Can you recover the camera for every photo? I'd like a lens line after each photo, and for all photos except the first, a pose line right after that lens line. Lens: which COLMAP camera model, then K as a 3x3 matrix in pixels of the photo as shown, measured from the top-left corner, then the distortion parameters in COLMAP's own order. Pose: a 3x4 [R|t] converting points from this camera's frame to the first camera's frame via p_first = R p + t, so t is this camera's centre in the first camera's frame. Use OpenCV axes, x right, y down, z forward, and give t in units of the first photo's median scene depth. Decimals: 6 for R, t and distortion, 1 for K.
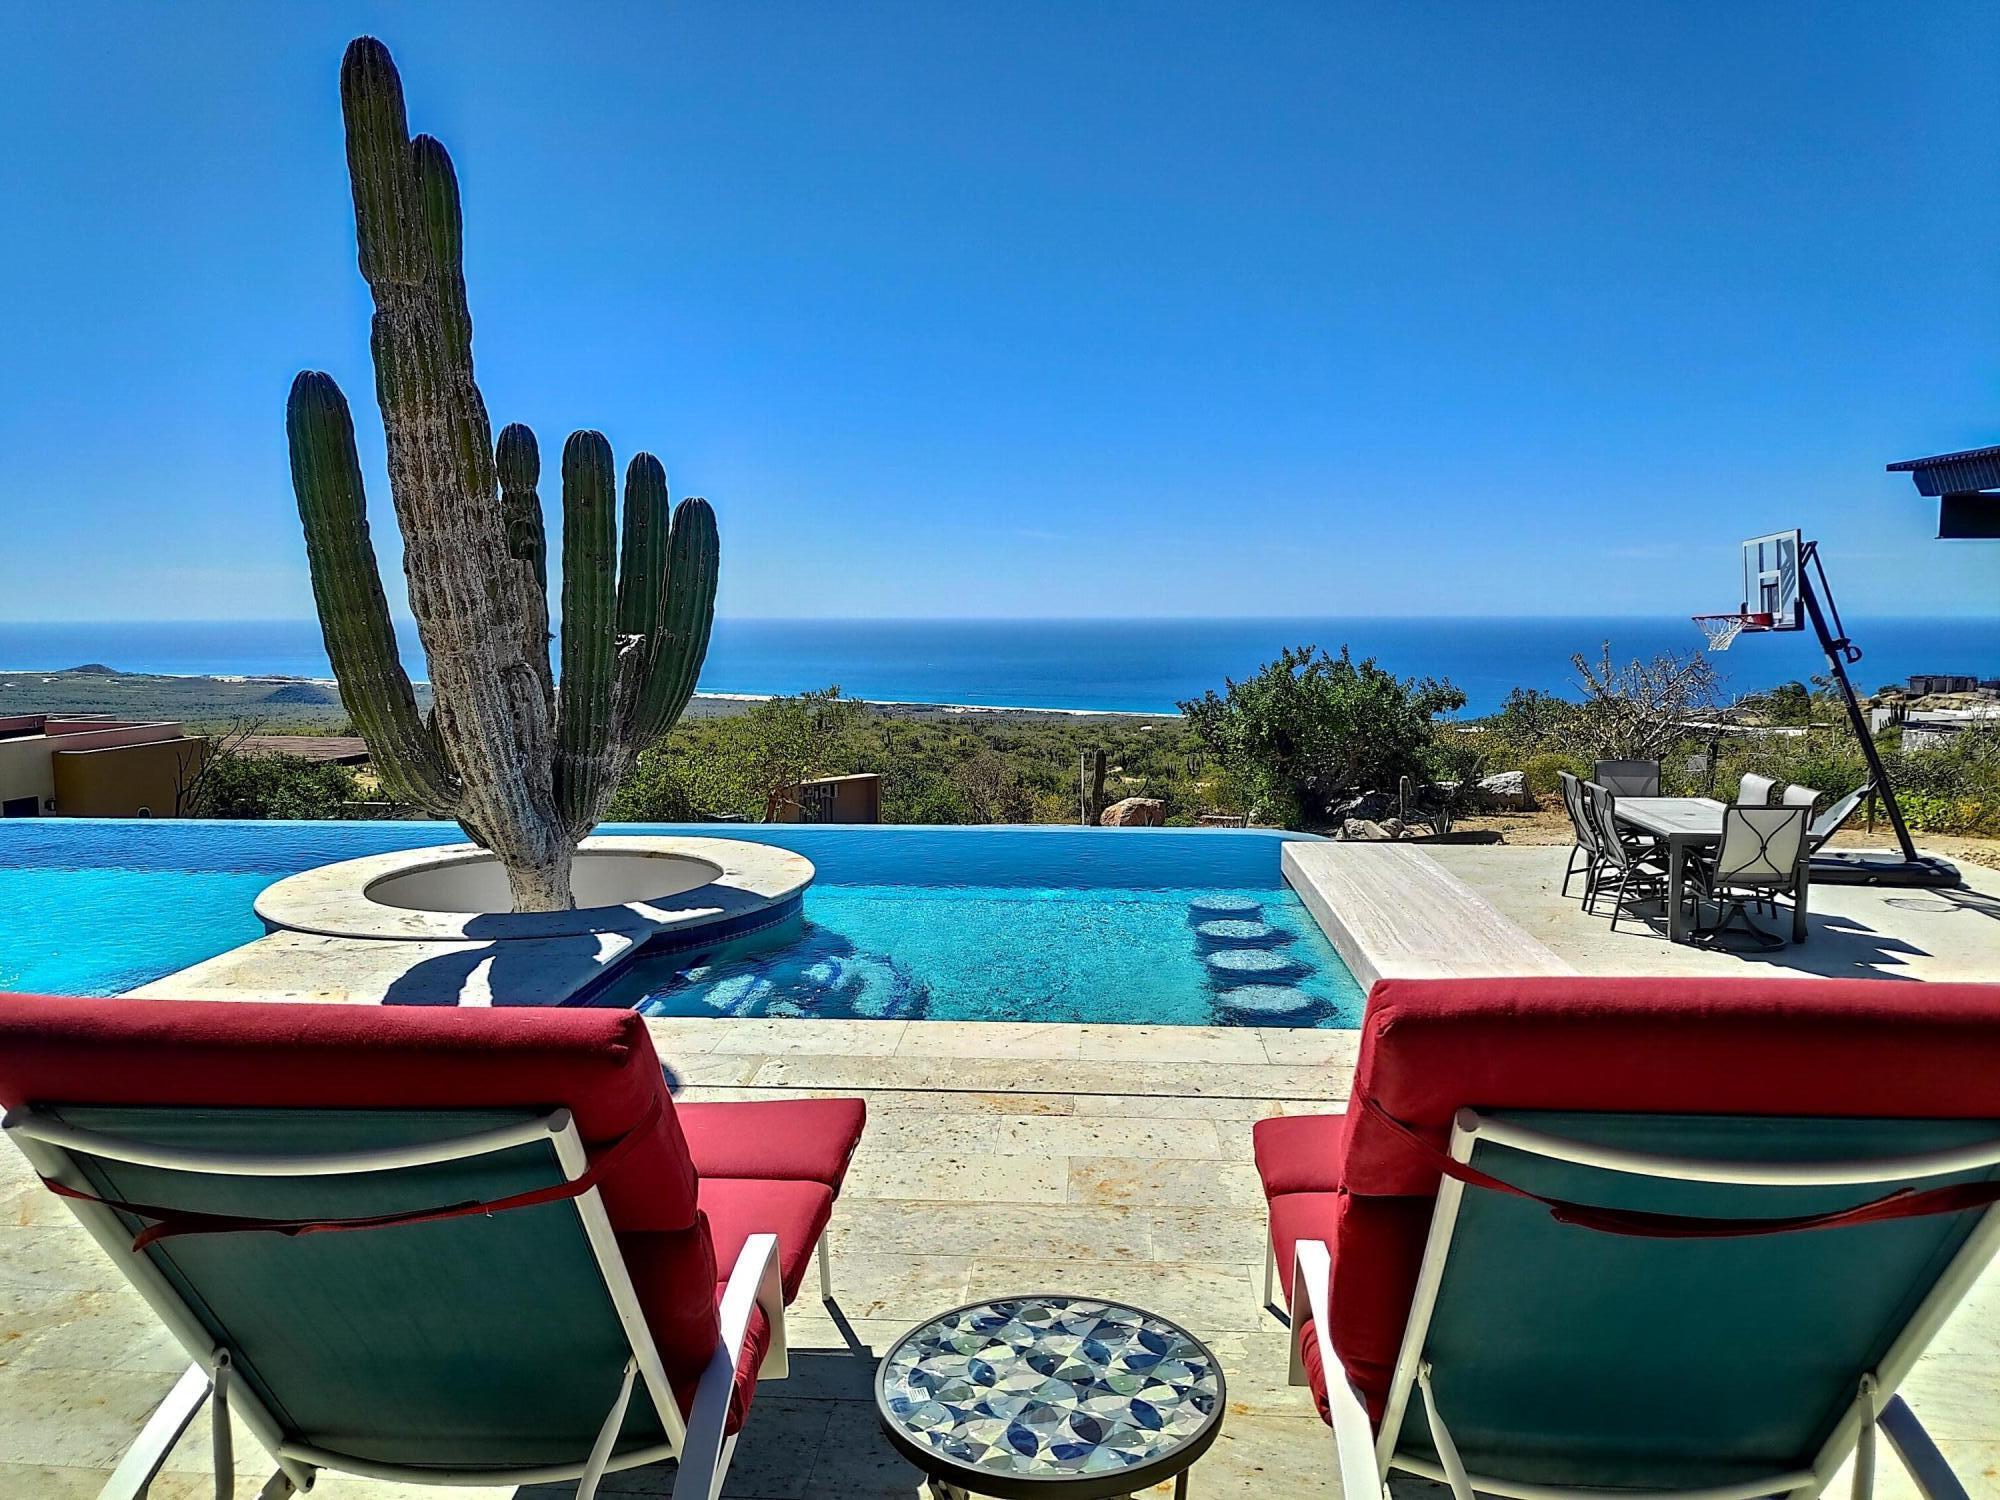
lens RADIAL K [[1424.0, 0, 1000.0], [0, 1424.0, 750.0], [0, 0, 1]] dist [-0.005892, -0.006322]
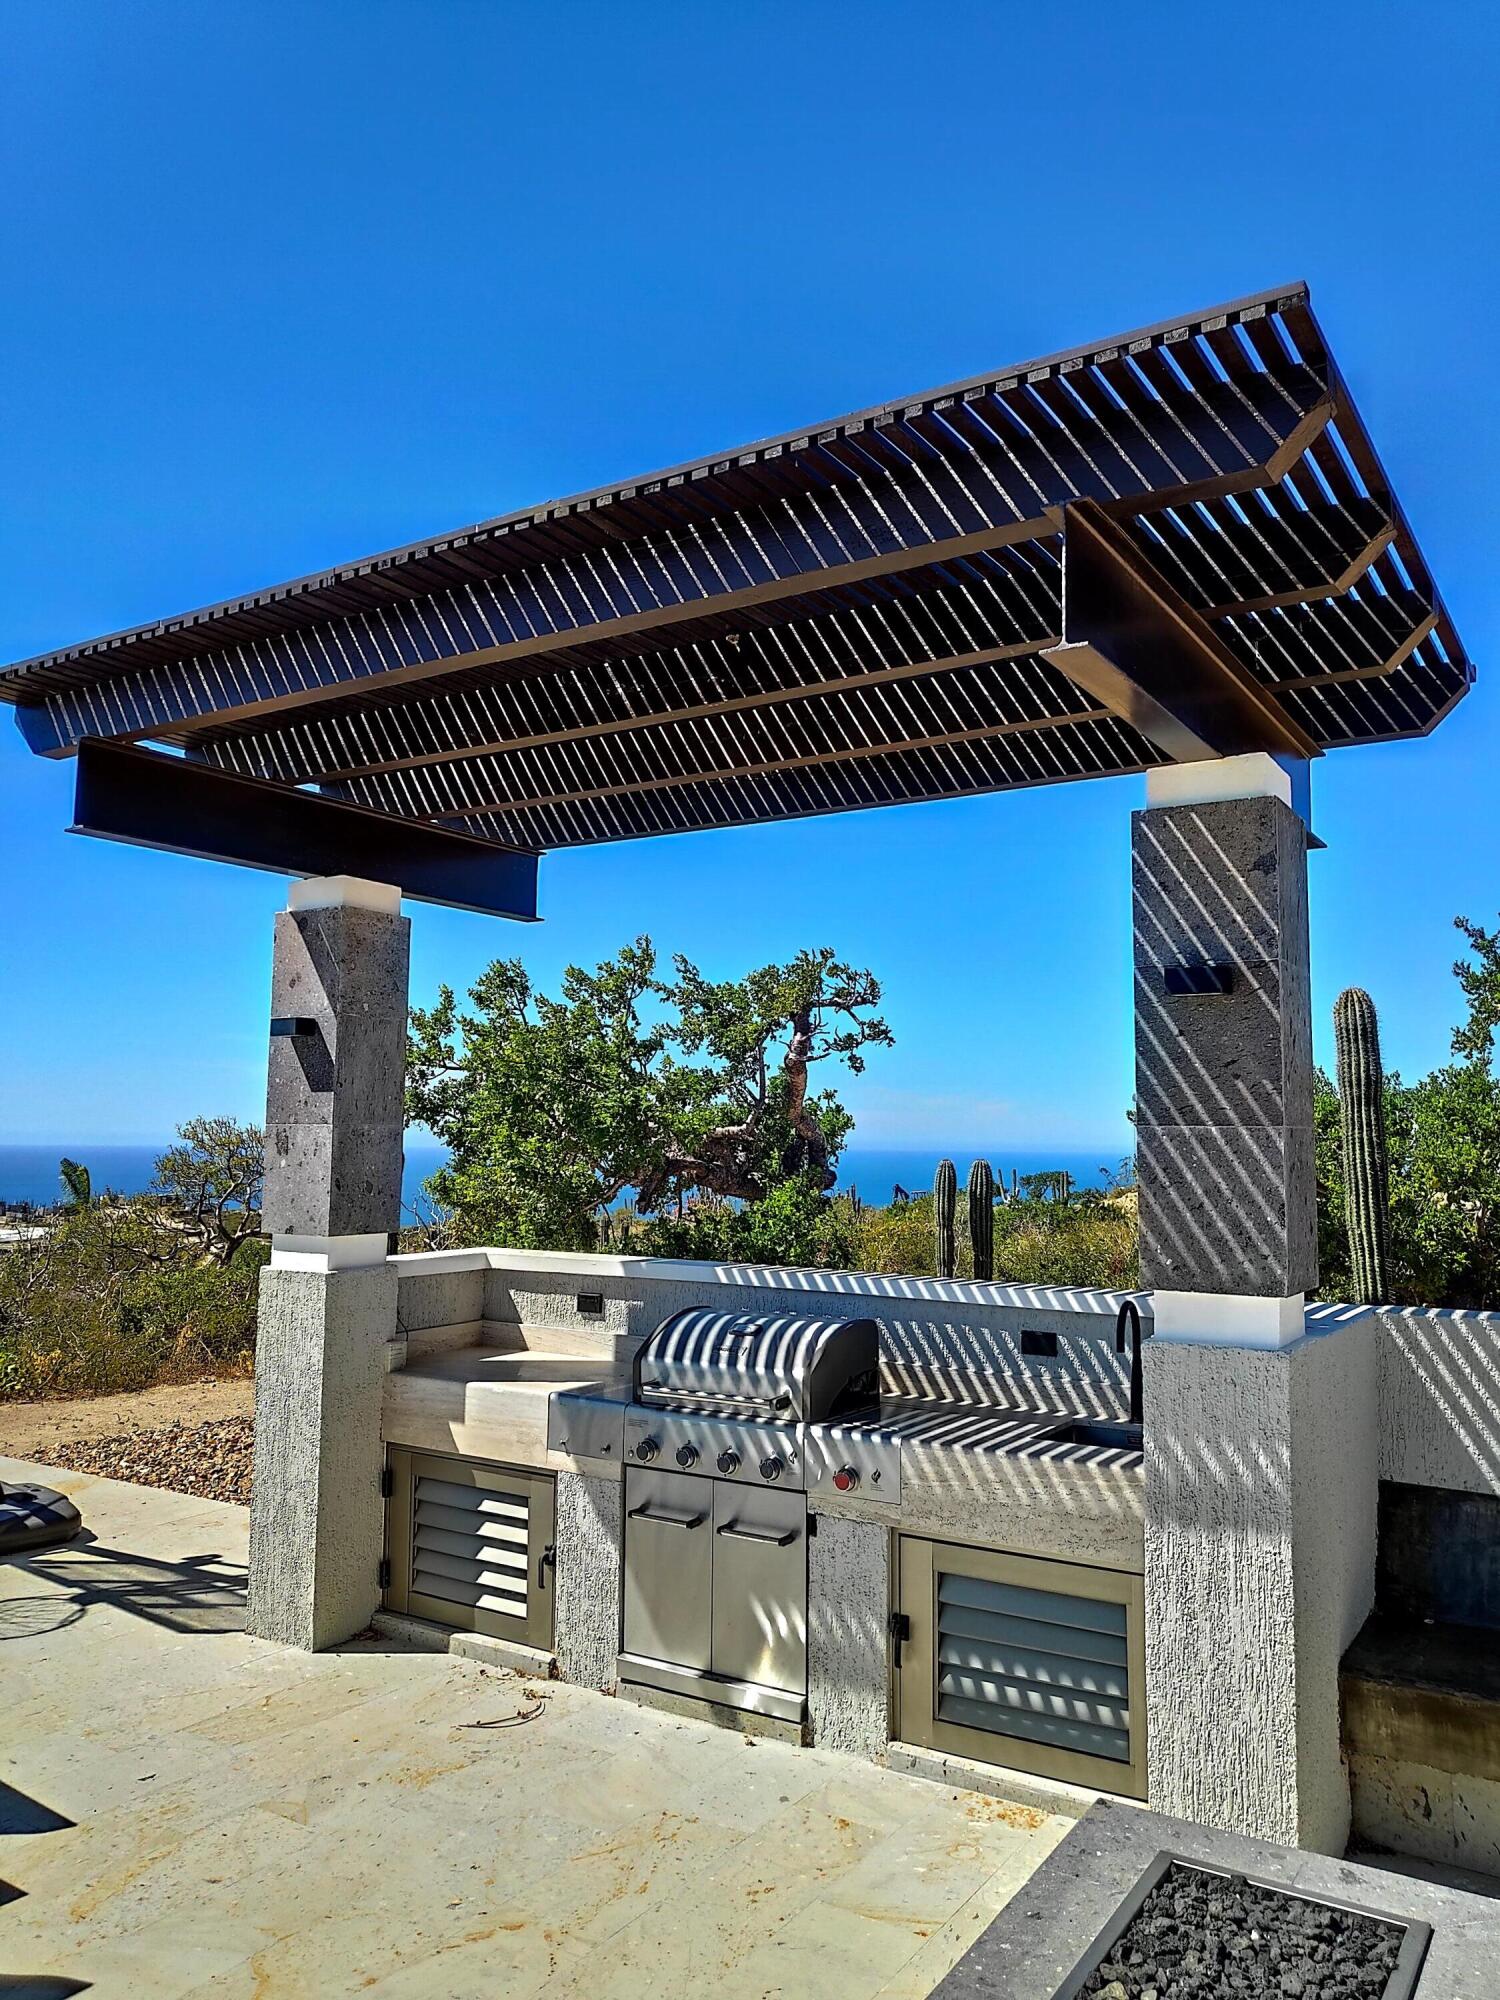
lens RADIAL K [[1466.6, 0, 750.0], [0, 1466.6, 1000.0], [0, 0, 1]] dist [0.062017, -0.097589]
pose [[0.476590, 0.084941, 0.875013, 0.247926], [0.081323, 0.986794, -0.140086, -0.008580], [-0.875356, 0.137922, 0.463388, 0.416741]]
